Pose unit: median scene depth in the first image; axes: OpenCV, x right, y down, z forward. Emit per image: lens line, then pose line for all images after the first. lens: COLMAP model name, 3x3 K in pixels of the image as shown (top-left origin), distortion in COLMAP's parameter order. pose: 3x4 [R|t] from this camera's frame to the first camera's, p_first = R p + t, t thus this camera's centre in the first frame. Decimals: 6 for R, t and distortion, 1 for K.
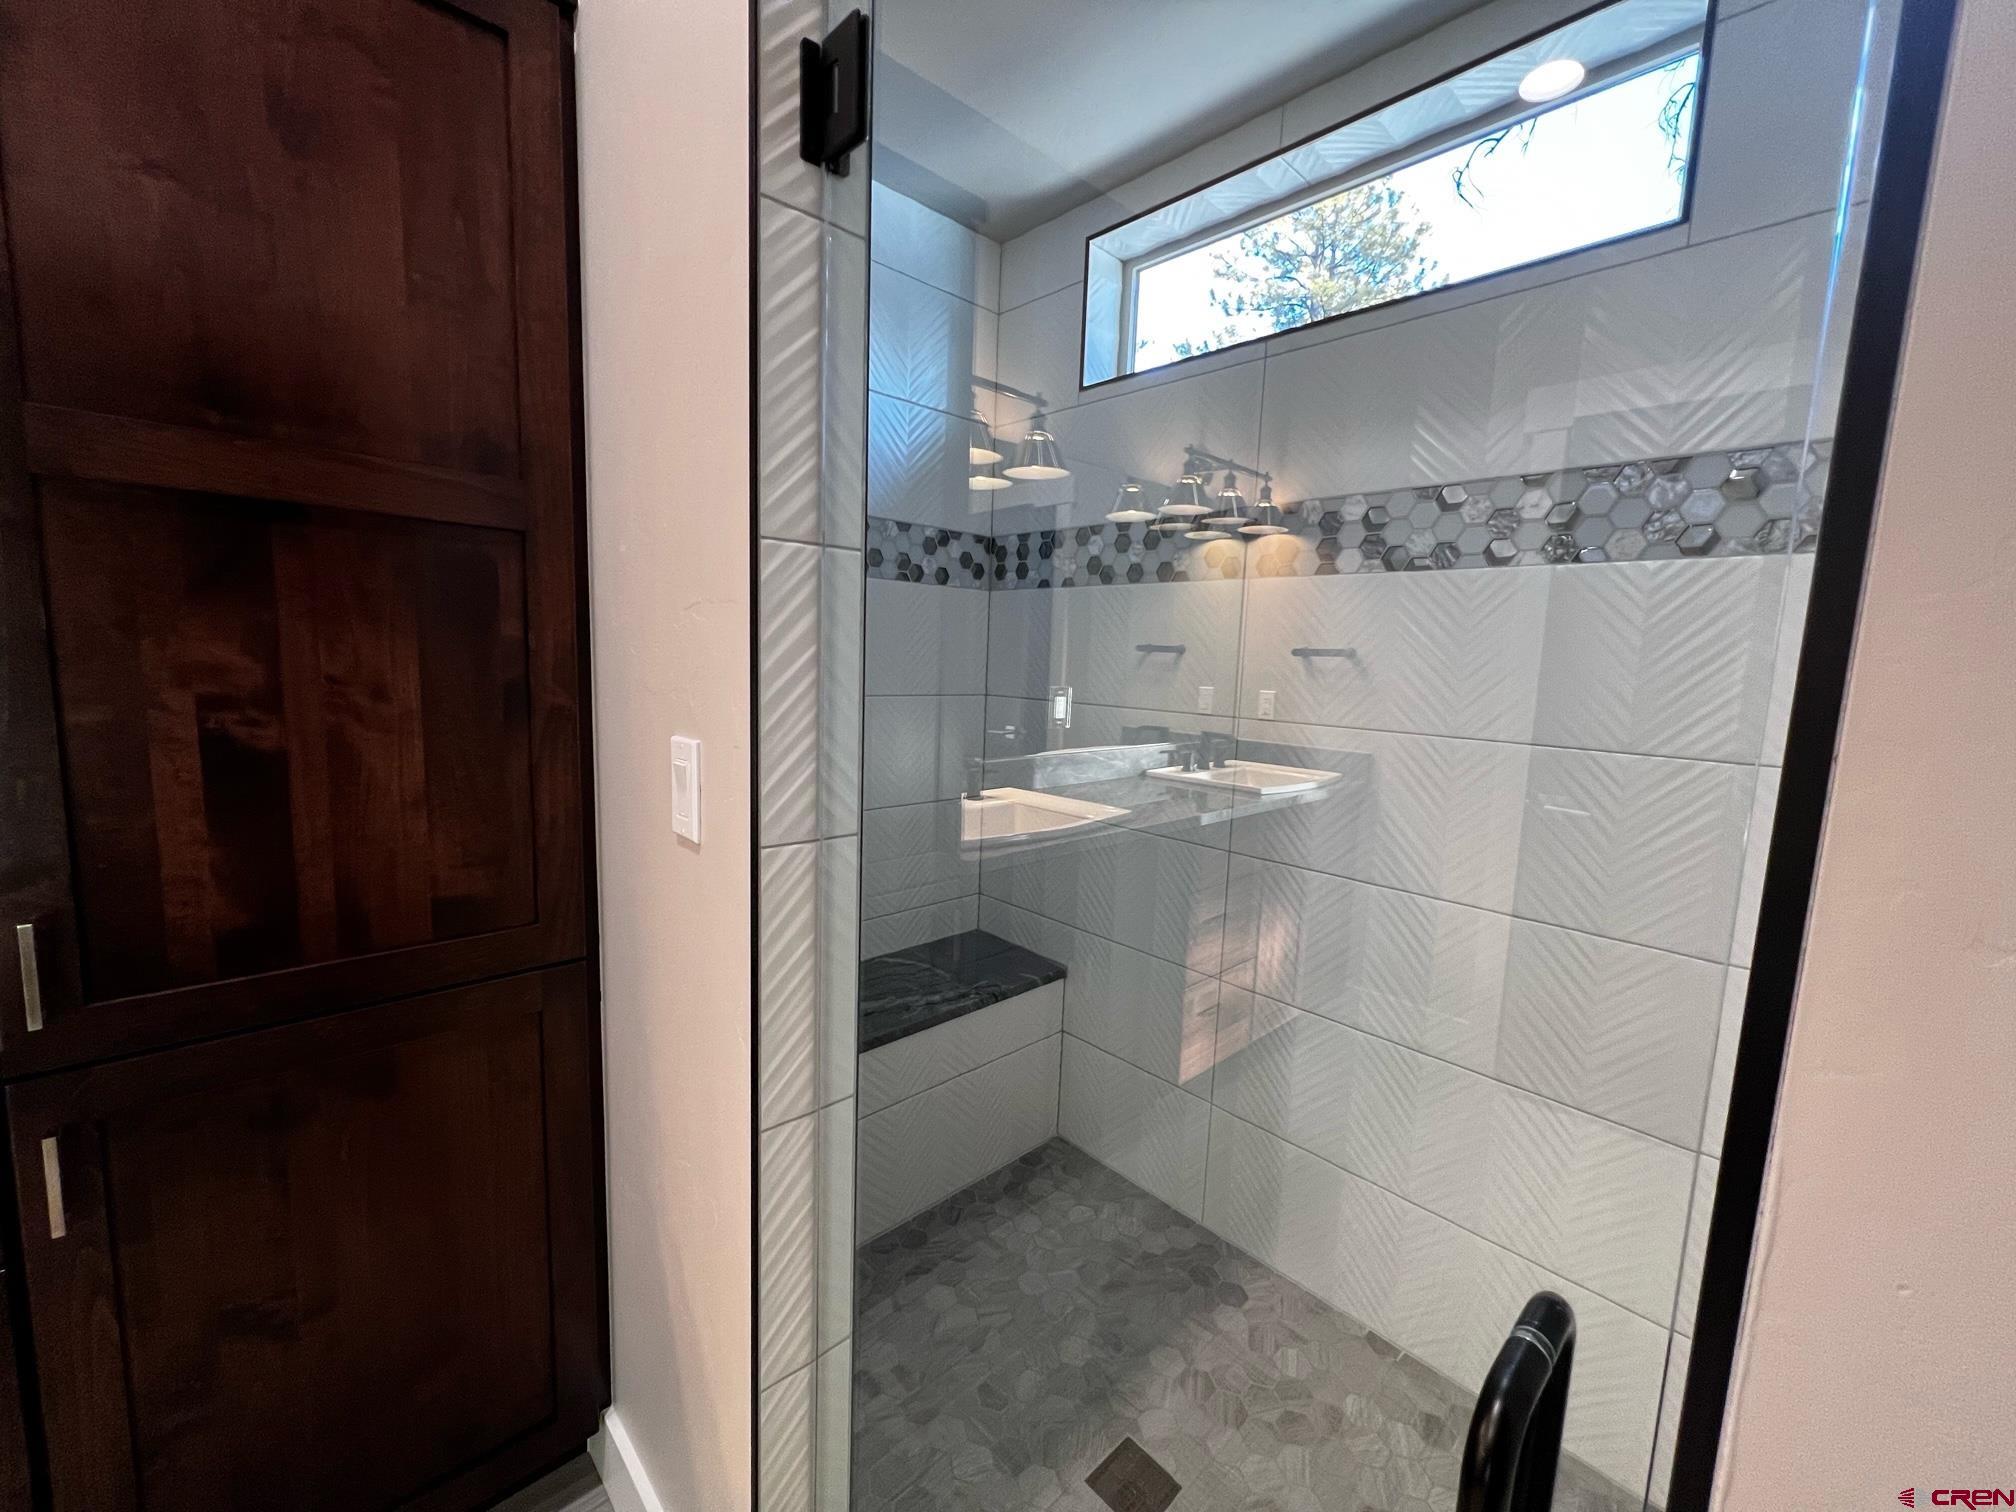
lens RADIAL K [[811.5, 0, 1008.0], [0, 811.5, 756.0], [0, 0, 1]] dist [0.000960, 0.000125]
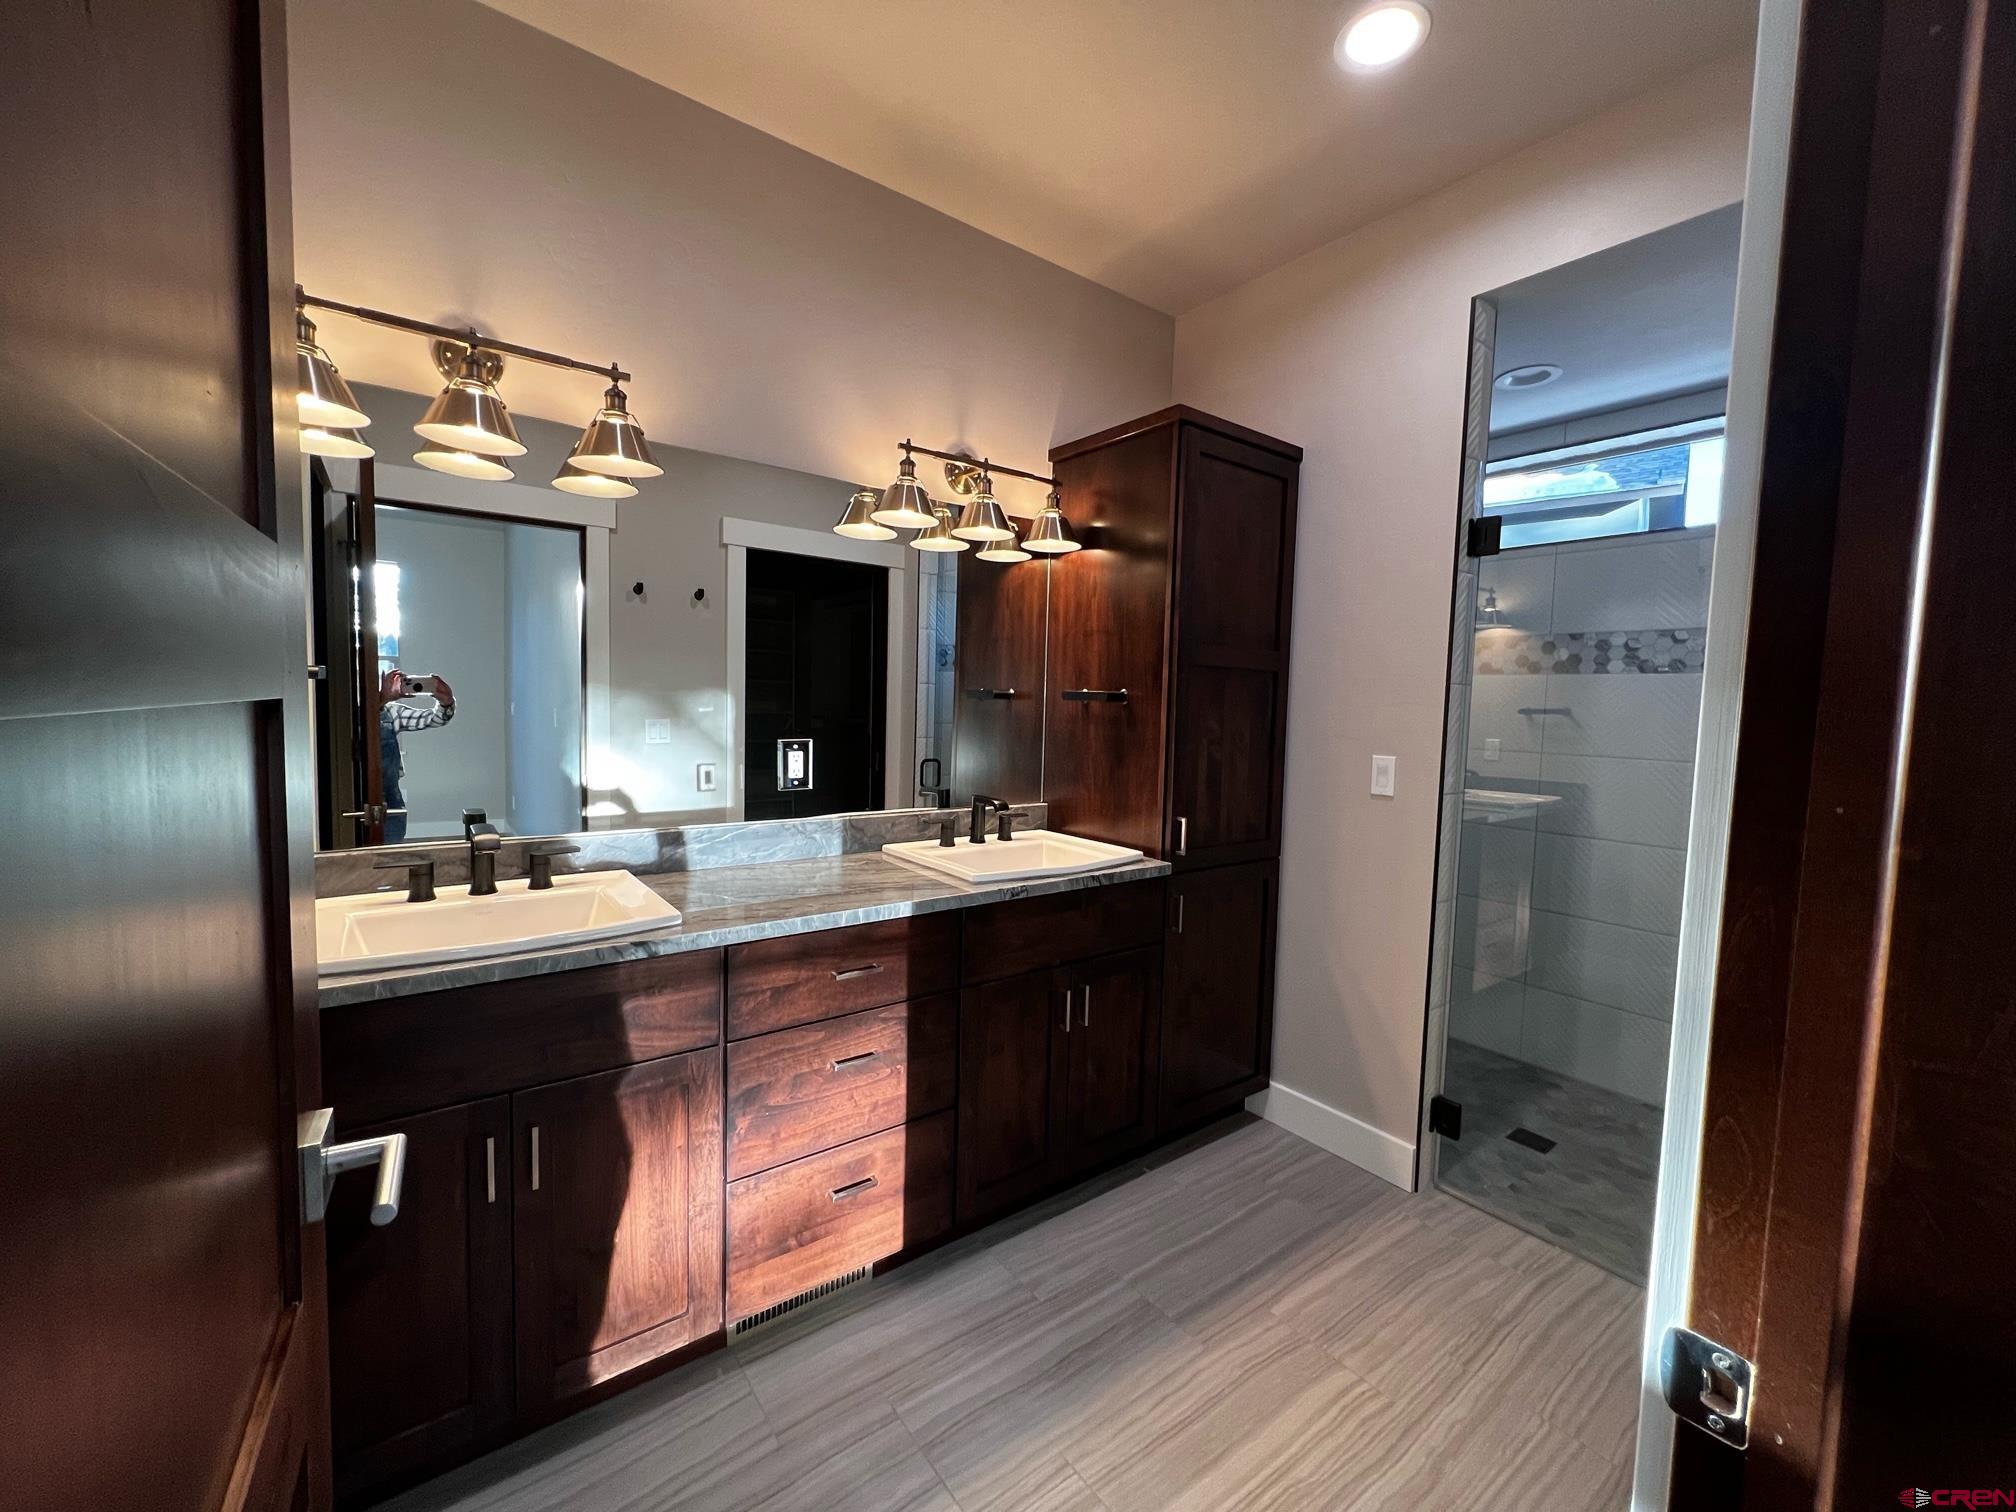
lens RADIAL K [[811.5, 0, 1008.0], [0, 811.5, 756.0], [0, 0, 1]] dist [0.000960, 0.000125]
pose [[0.995166, 0.001533, -0.098194, -0.796663], [-0.007487, 0.998153, -0.060295, 0.084399], [0.097920, 0.060739, 0.993339, -0.981858]]
